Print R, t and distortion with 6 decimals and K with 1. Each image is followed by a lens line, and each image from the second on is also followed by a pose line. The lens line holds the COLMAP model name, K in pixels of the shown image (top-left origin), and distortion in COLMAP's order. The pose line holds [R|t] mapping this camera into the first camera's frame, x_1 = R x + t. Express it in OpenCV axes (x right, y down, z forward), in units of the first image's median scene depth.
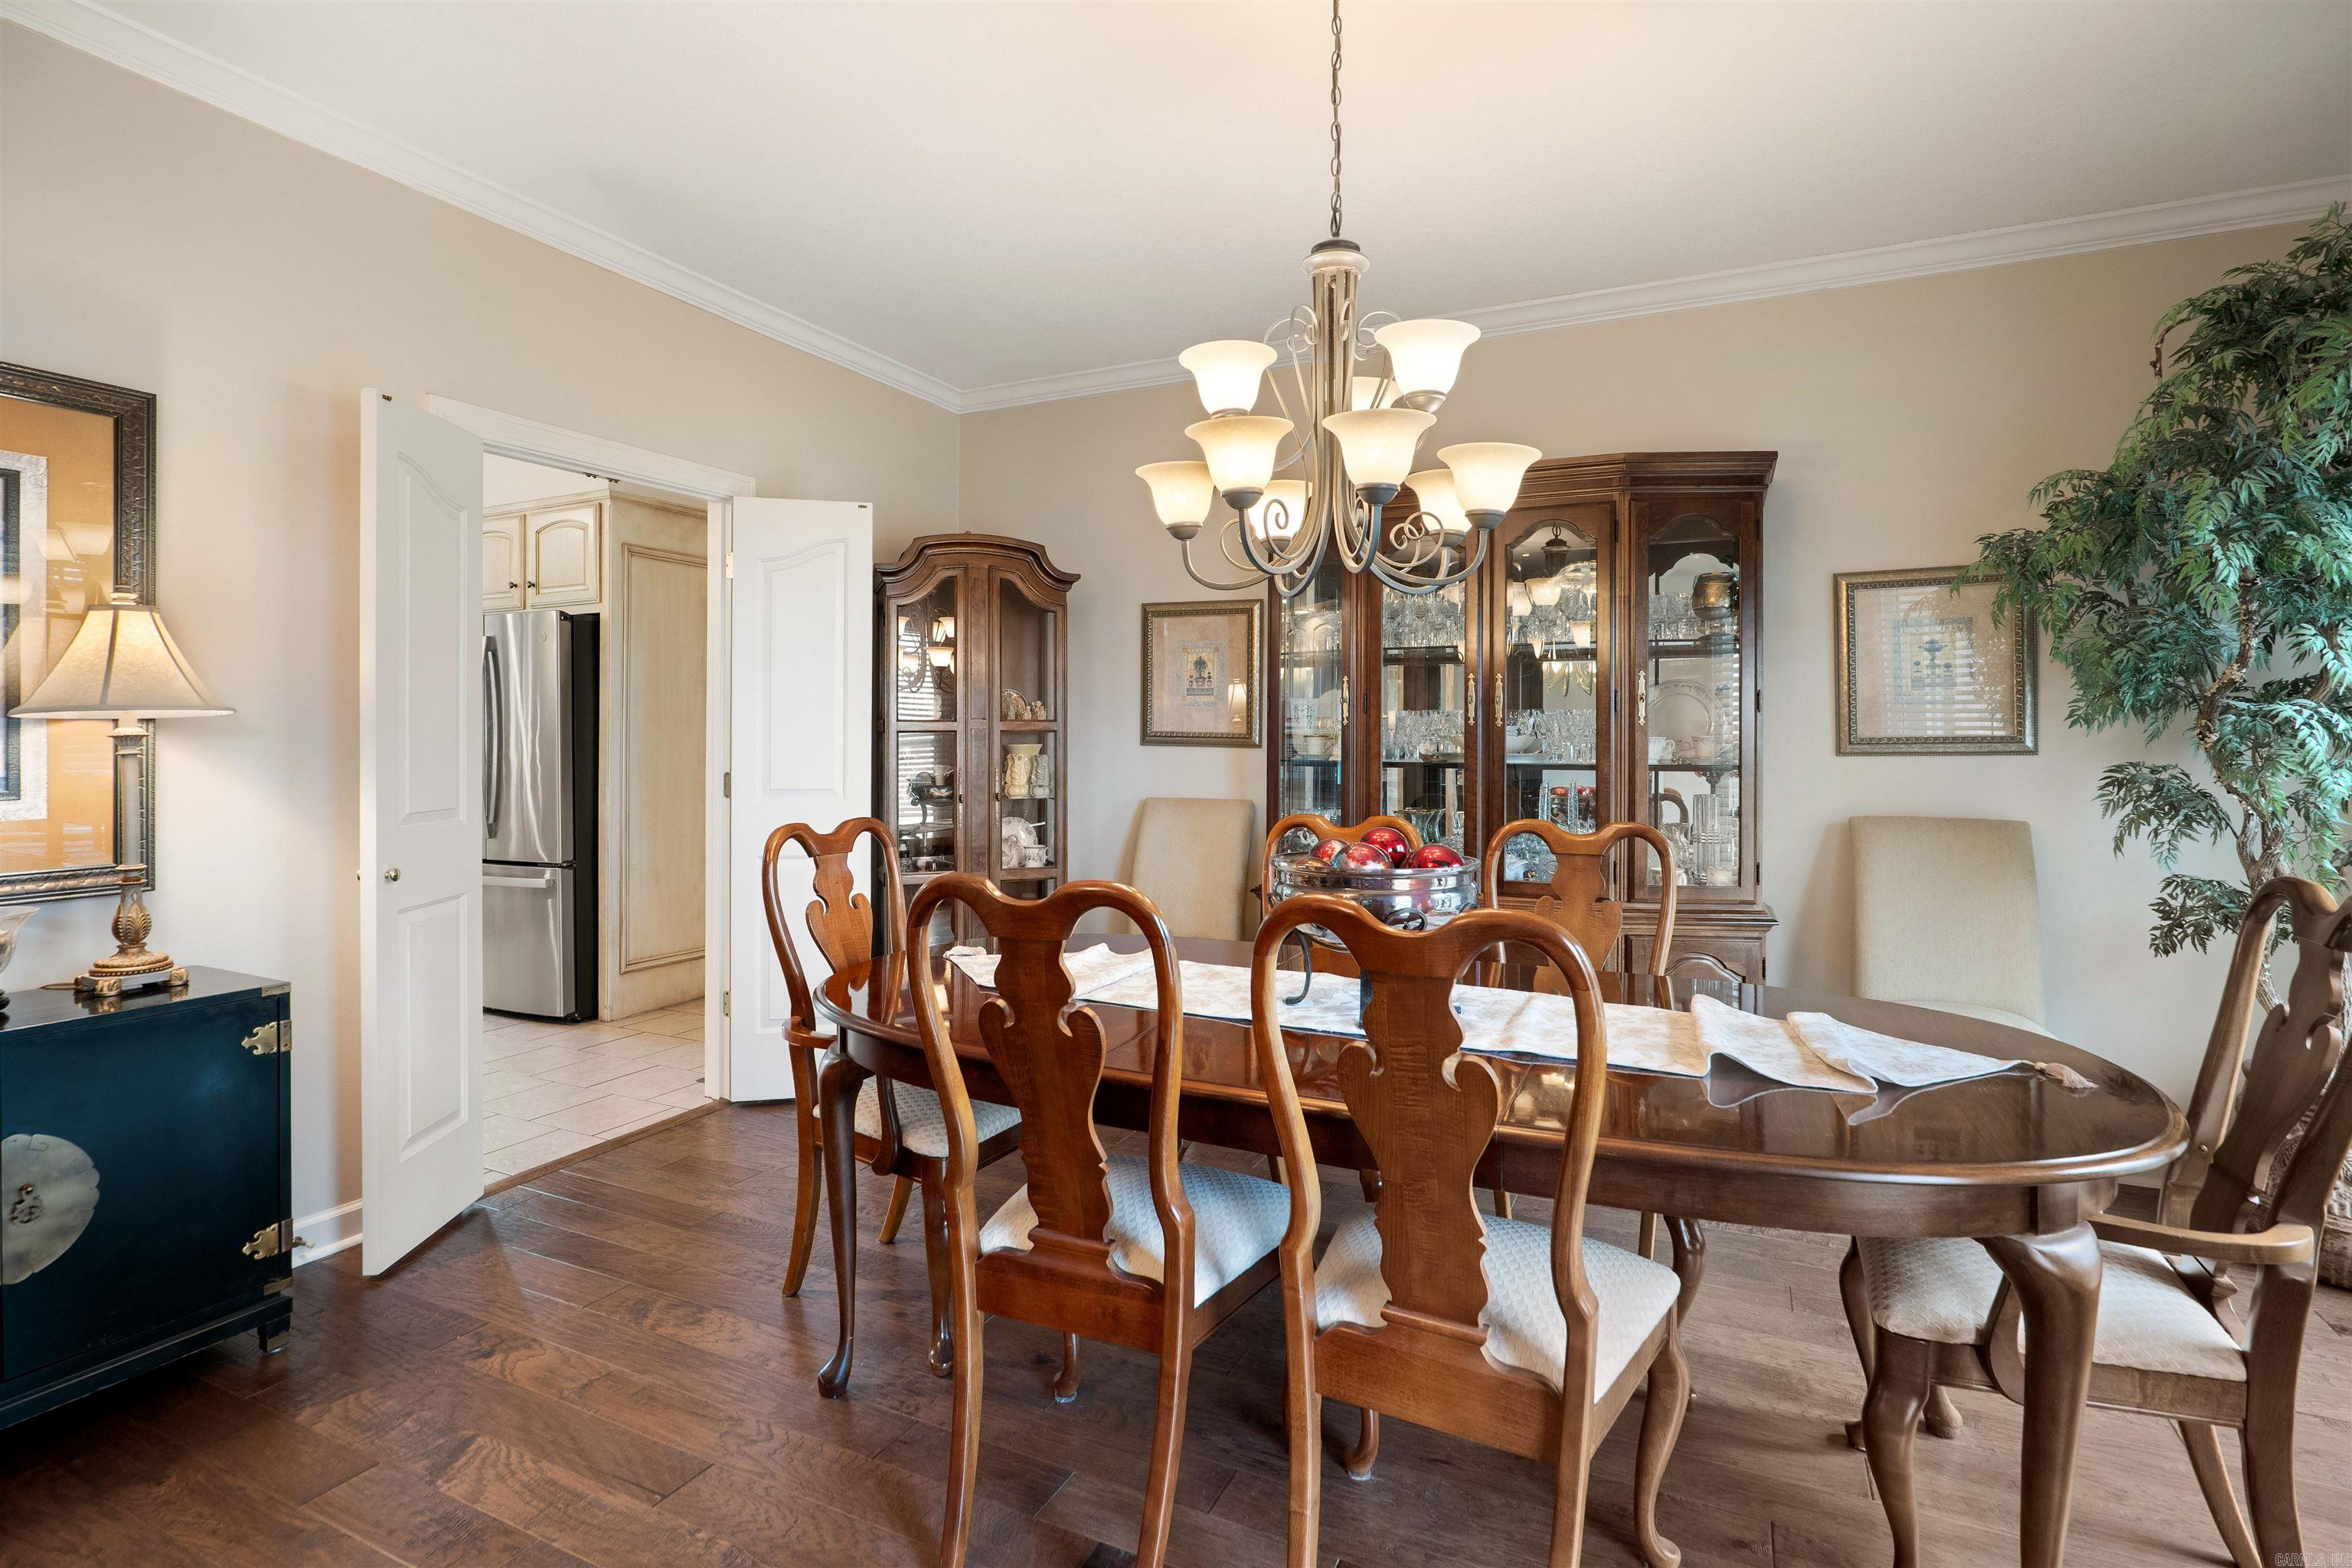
lens RADIAL K [[1110.5, 0, 1154.5], [0, 1110.5, 746.2], [0, 0, 1]] dist [-0.018612, 0.005677]
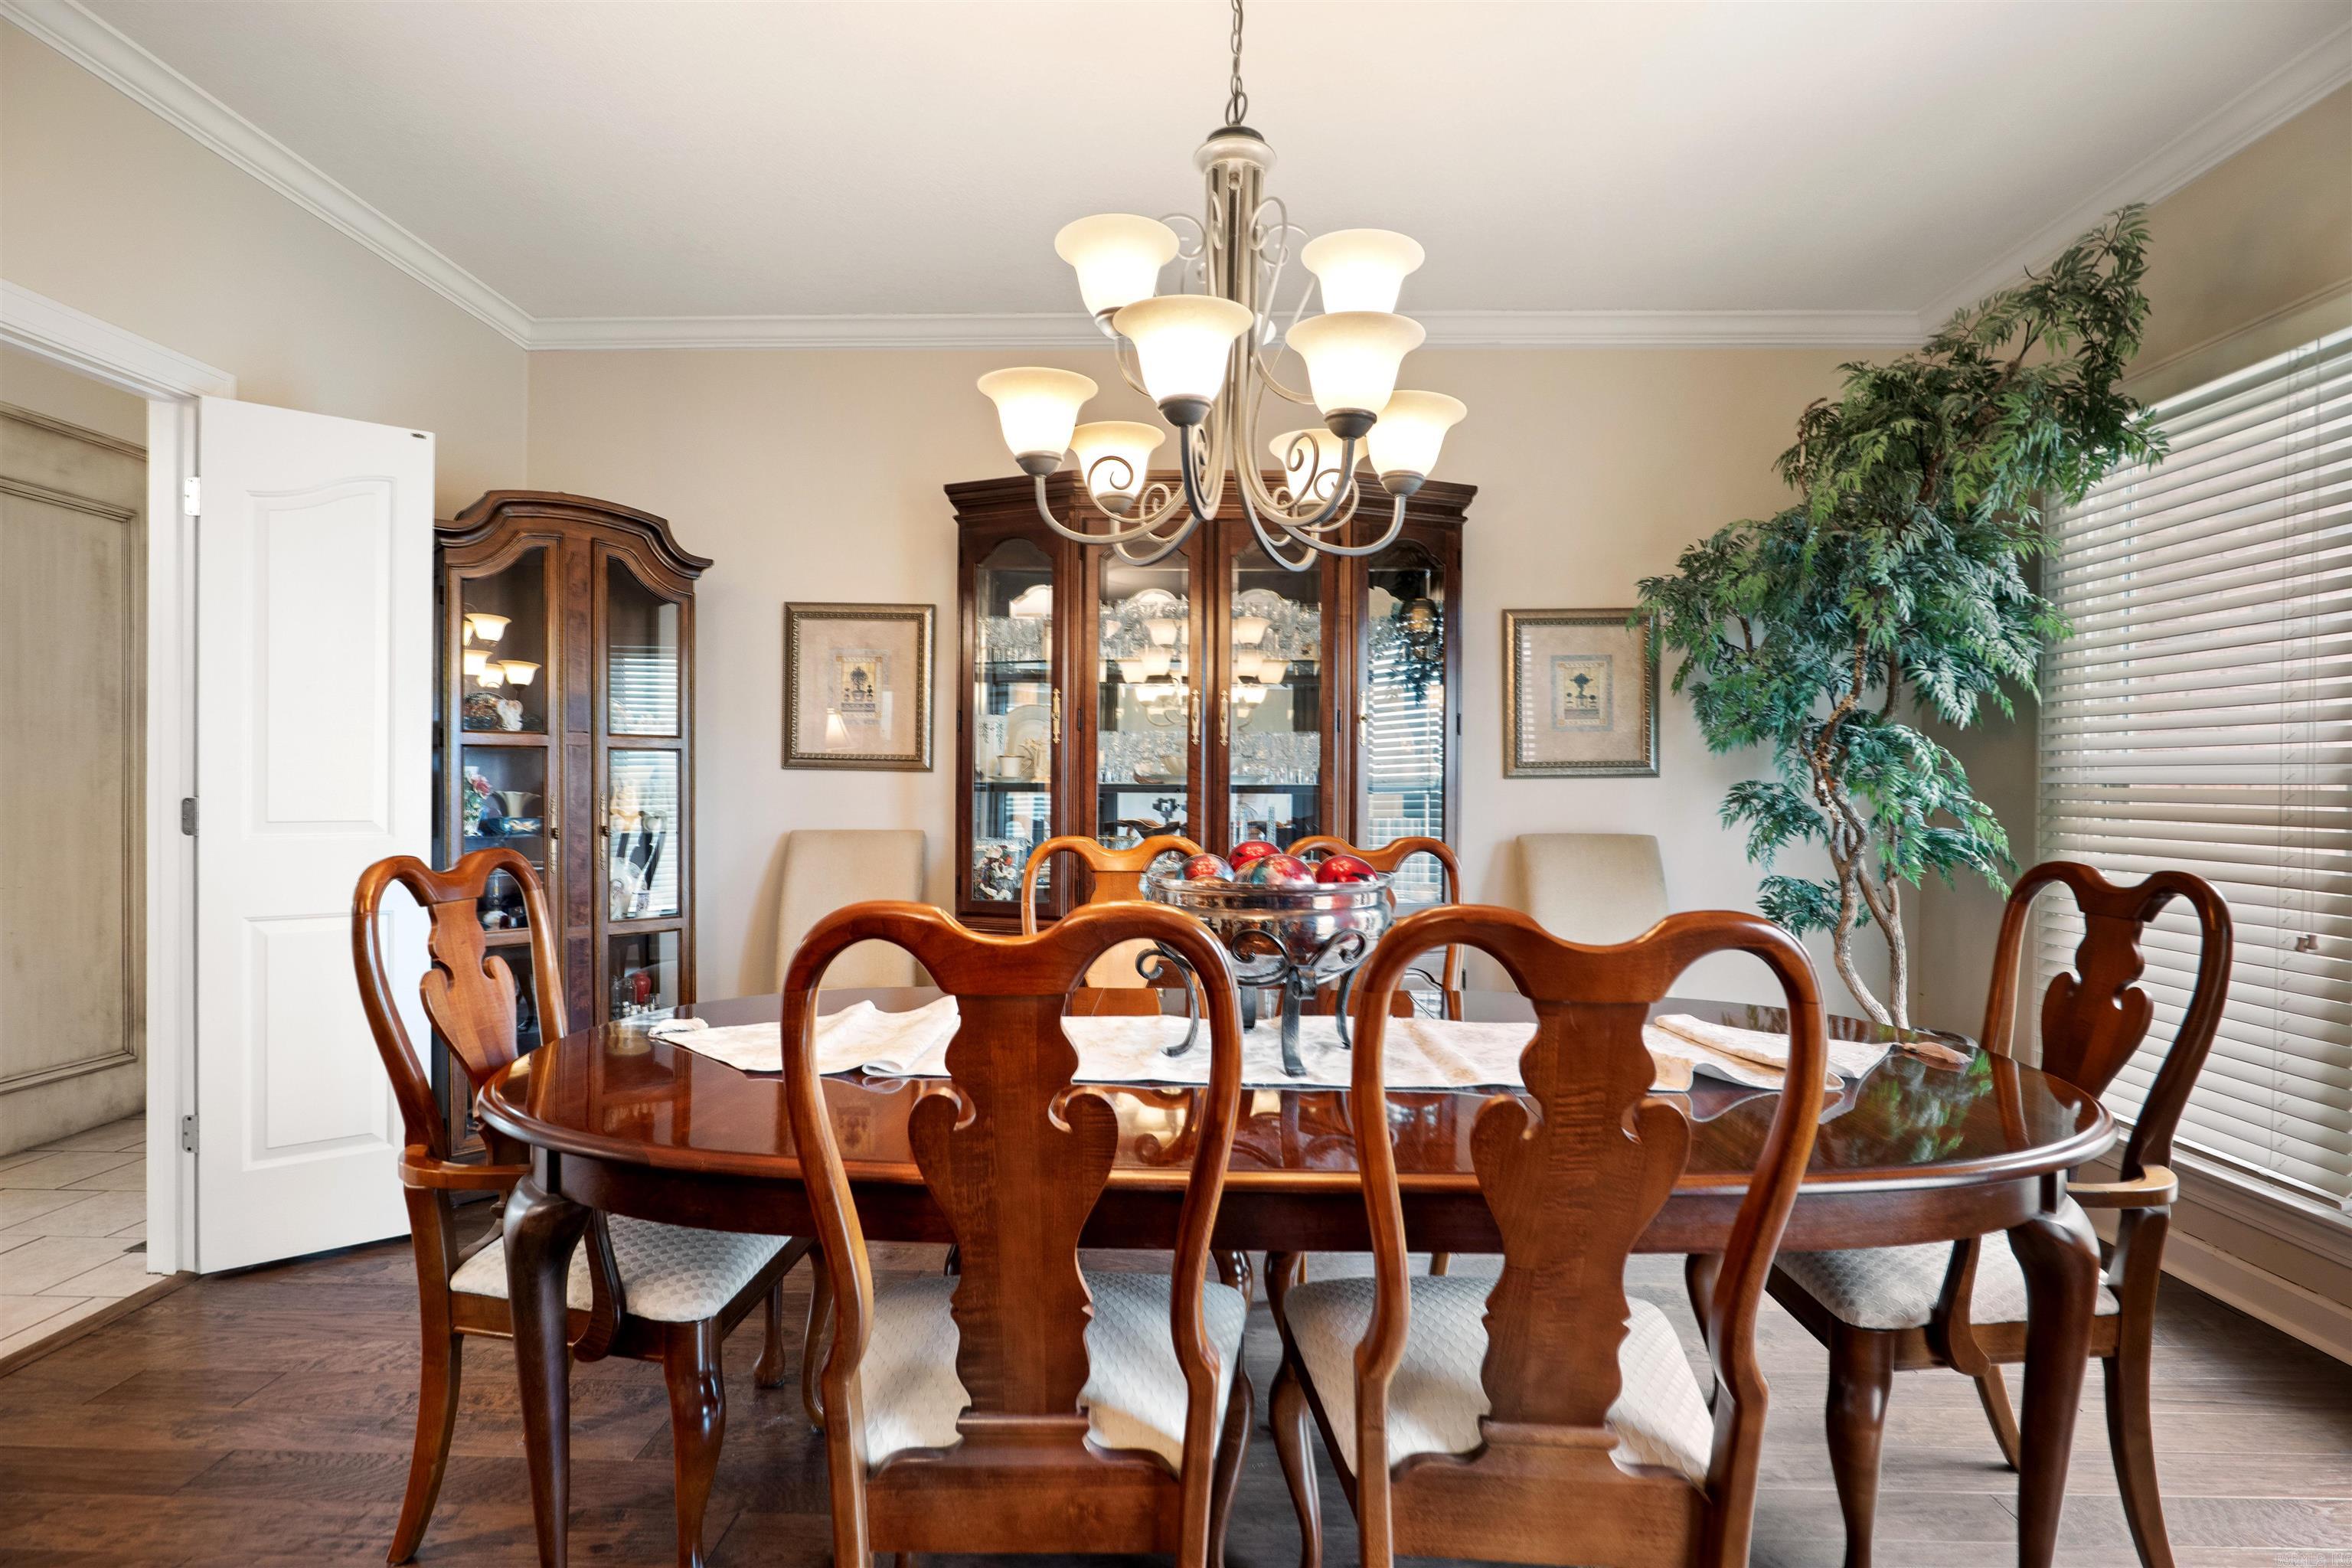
lens RADIAL K [[1110.5, 0, 1165.6], [0, 1110.5, 798.9], [0, 0, 1]] dist [-0.018612, 0.005677]
pose [[0.912345, -0.001269, 0.409421, -0.155124], [-0.001911, 0.999971, 0.007358, 0.025727], [-0.409418, -0.007496, 0.912316, 0.180890]]
